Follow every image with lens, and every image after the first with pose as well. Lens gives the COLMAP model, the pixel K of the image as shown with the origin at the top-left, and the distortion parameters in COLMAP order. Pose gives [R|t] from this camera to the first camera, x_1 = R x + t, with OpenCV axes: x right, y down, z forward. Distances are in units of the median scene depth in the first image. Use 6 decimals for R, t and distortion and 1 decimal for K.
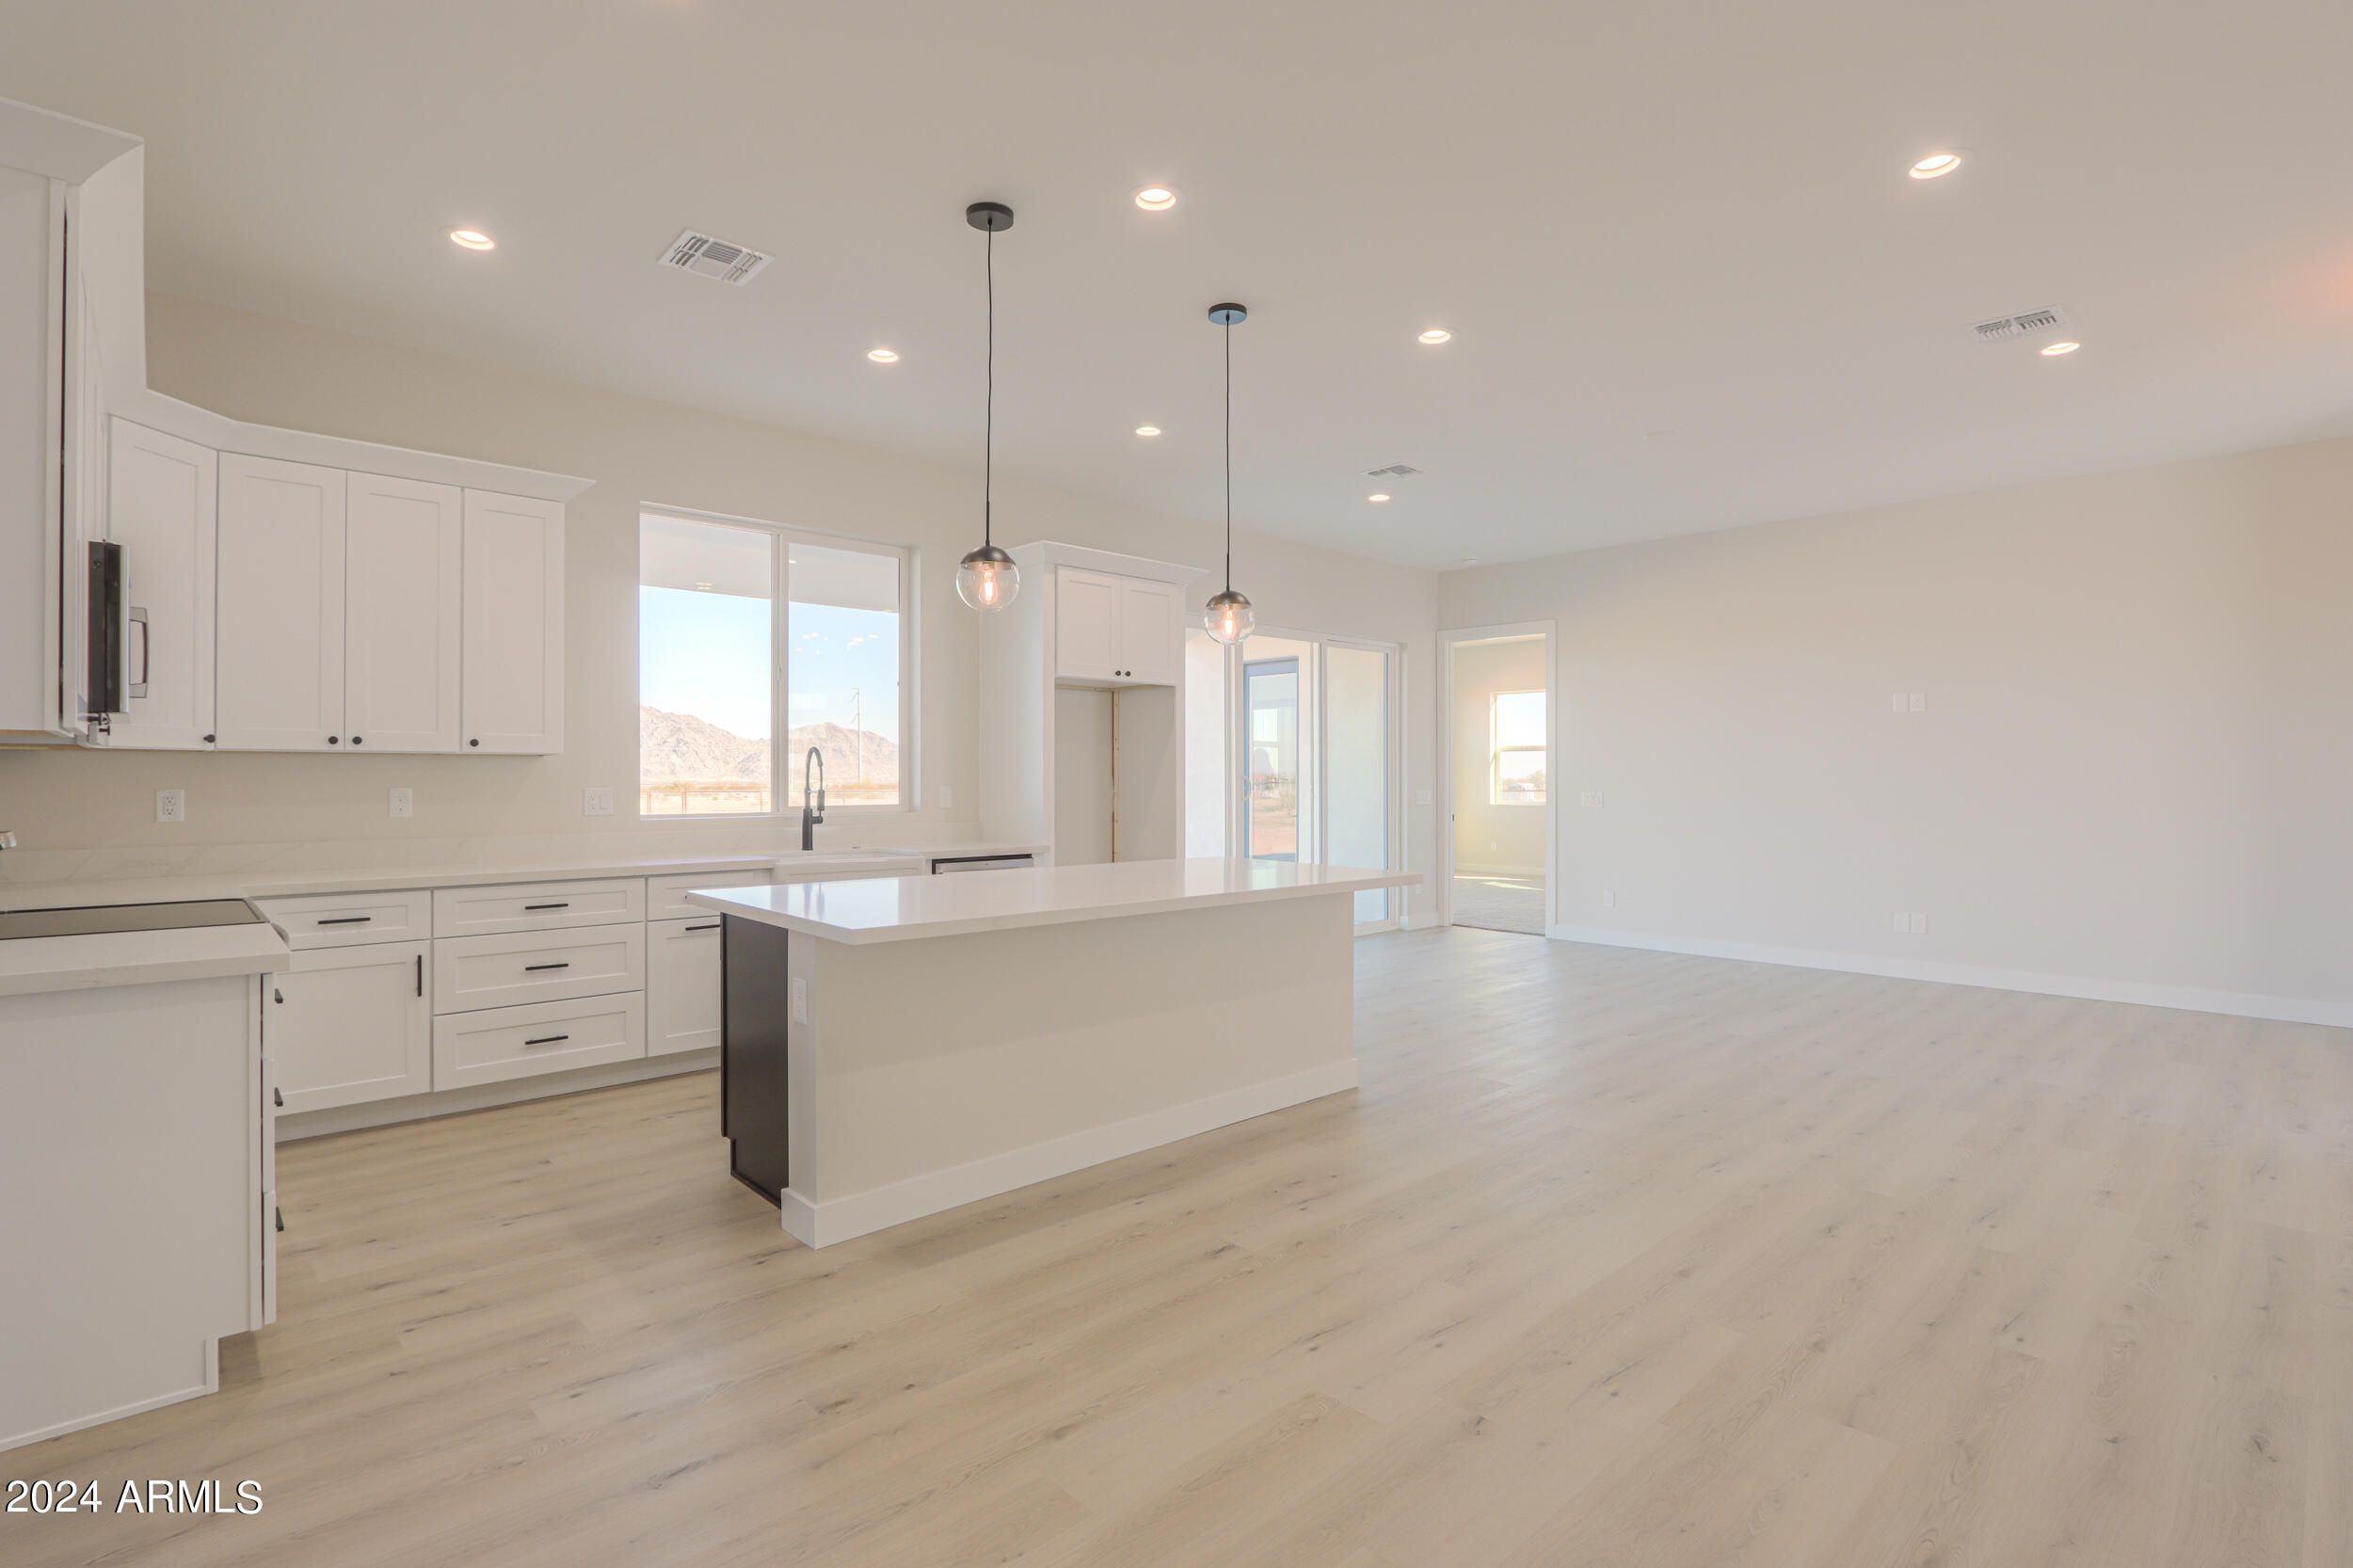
lens RADIAL K [[1103.9, 0, 1147.6], [0, 1103.9, 772.0], [0, 0, 1]] dist [-0.012717, 0.000195]
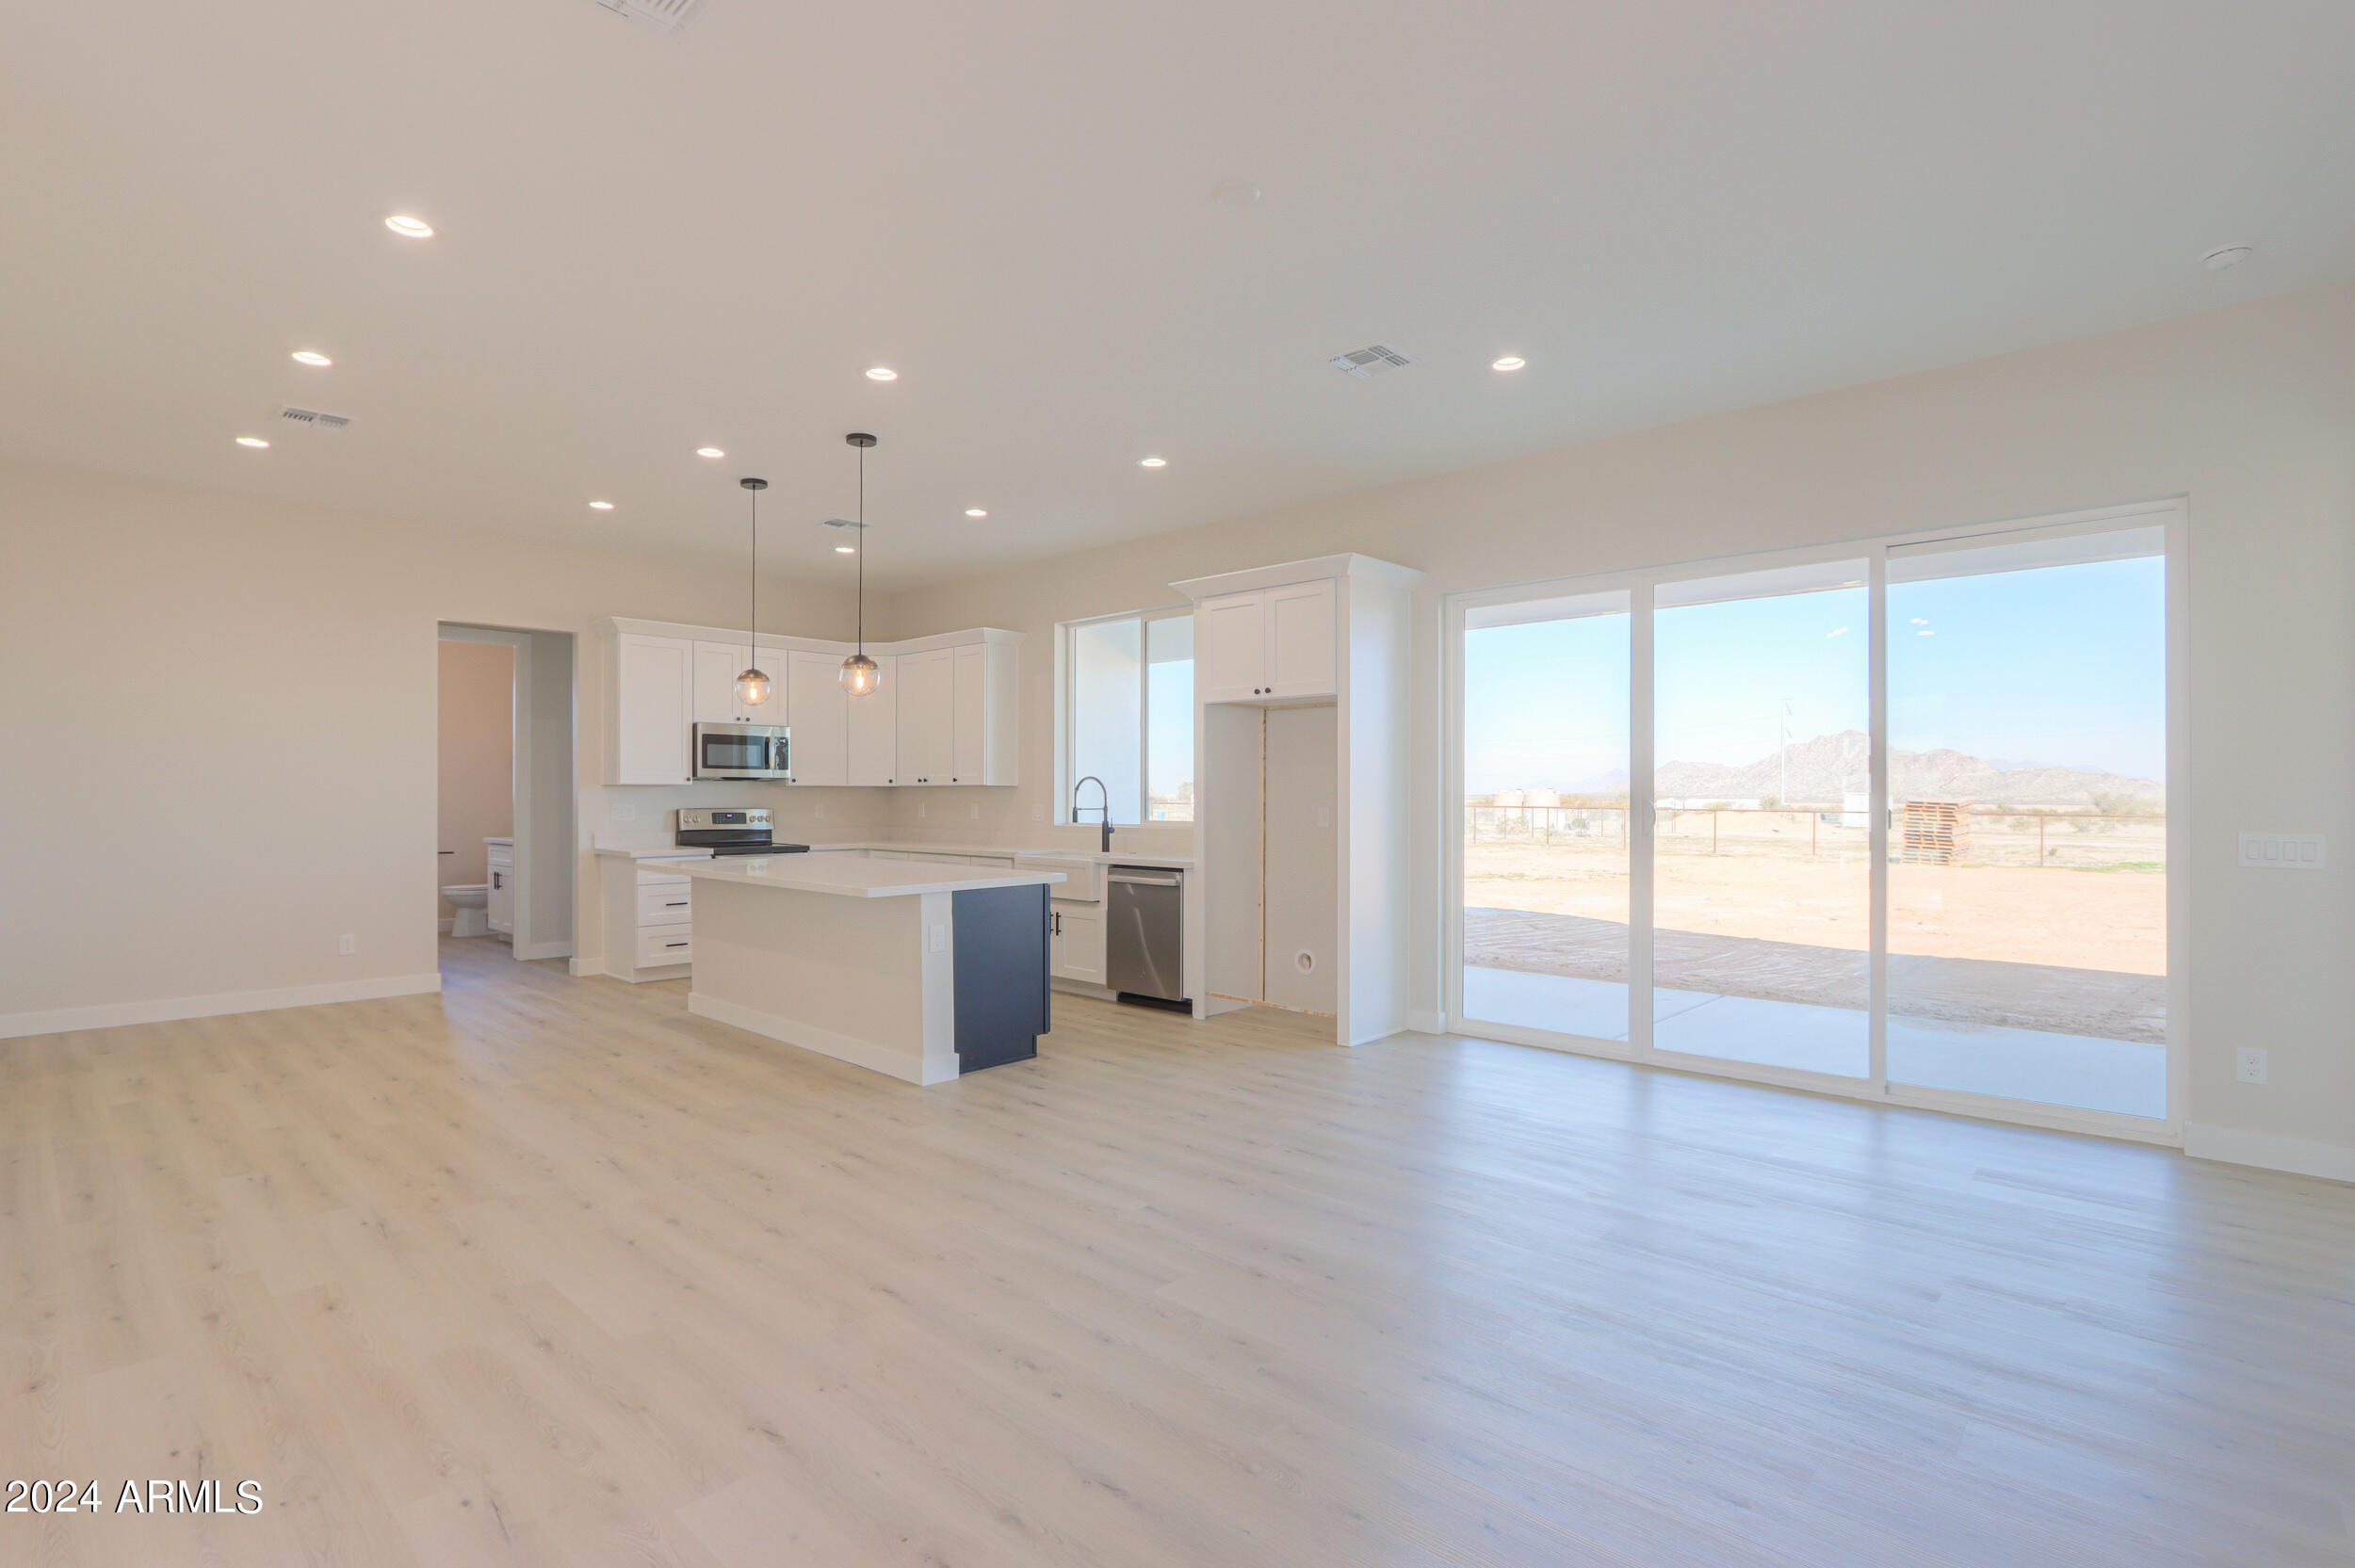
lens RADIAL K [[1103.4, 0, 1144.3], [0, 1103.4, 796.0], [0, 0, 1]] dist [-0.017406, 0.000208]
pose [[0.071298, -0.001793, -0.997453, 1.312875], [0.003257, 0.999993, -0.001565, 0.005172], [0.997450, -0.003137, 0.071303, 1.172571]]
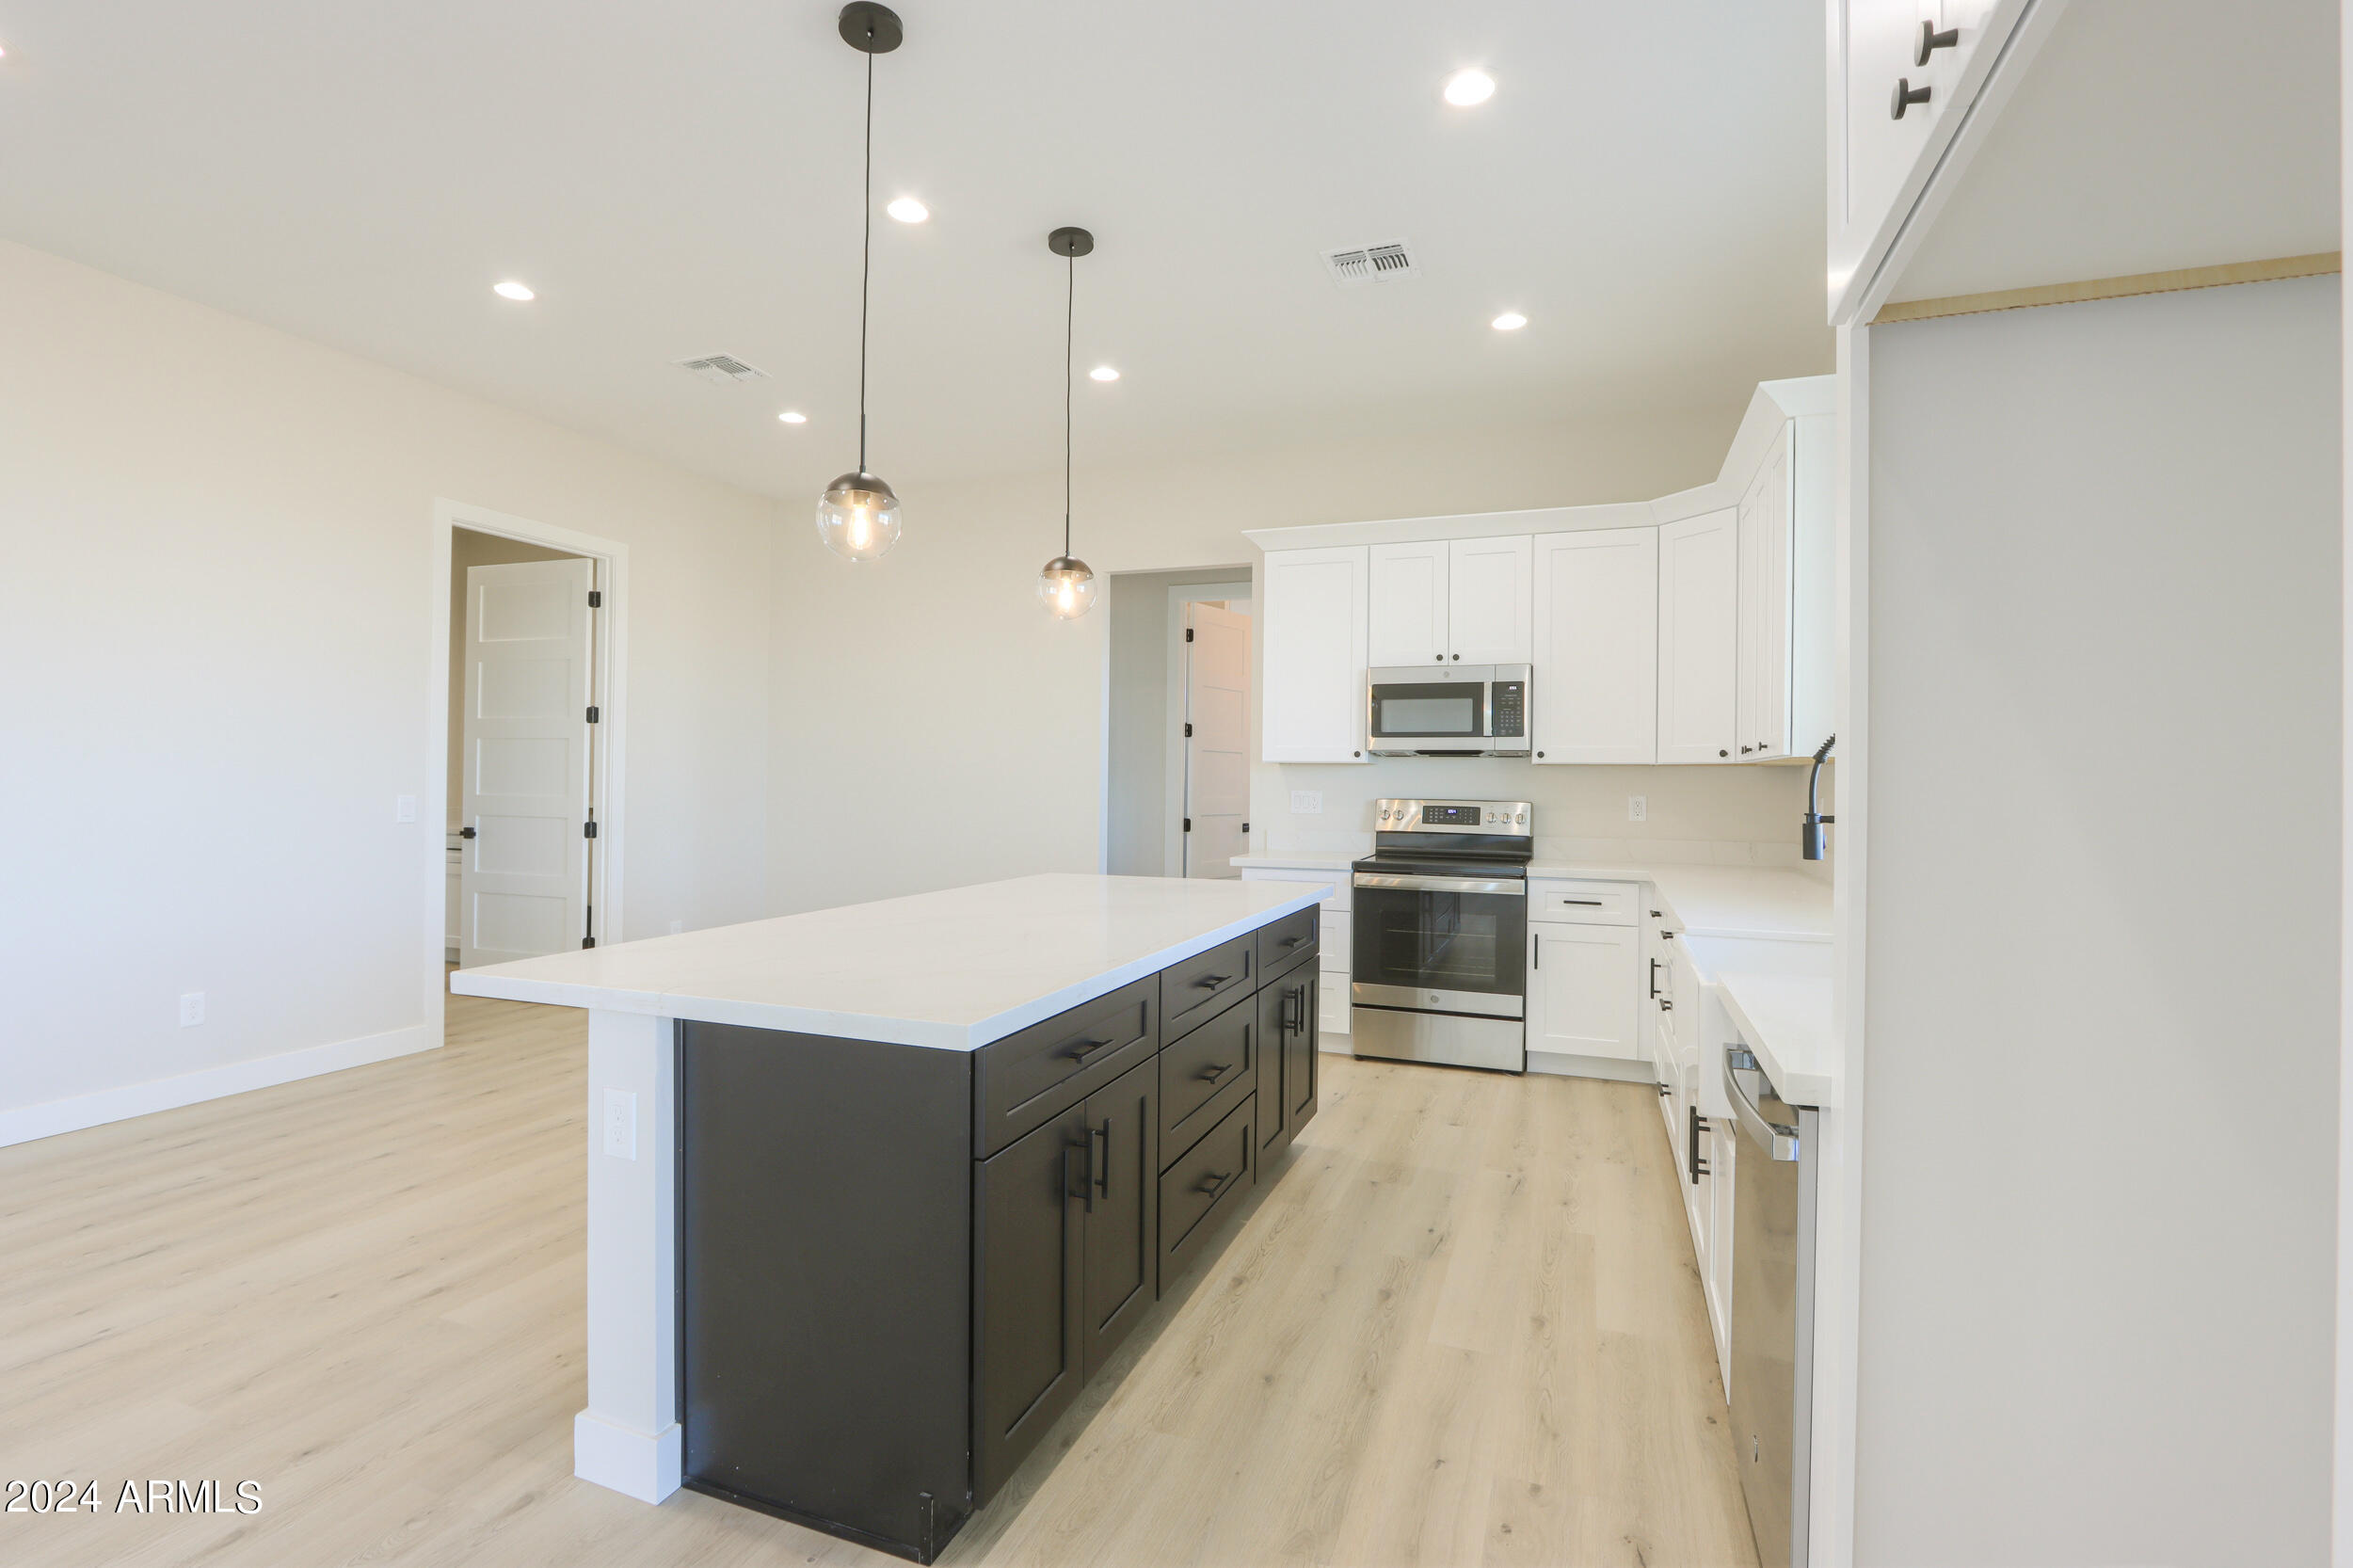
lens RADIAL K [[1096.4, 0, 1157.3], [0, 1096.4, 772.8], [0, 0, 1]] dist [-0.018552, 0.001470]
pose [[-0.898458, -0.013788, -0.438843, 0.181337], [-0.010251, 0.999893, -0.010429, 0.007475], [0.438940, -0.004871, -0.898503, 1.533730]]
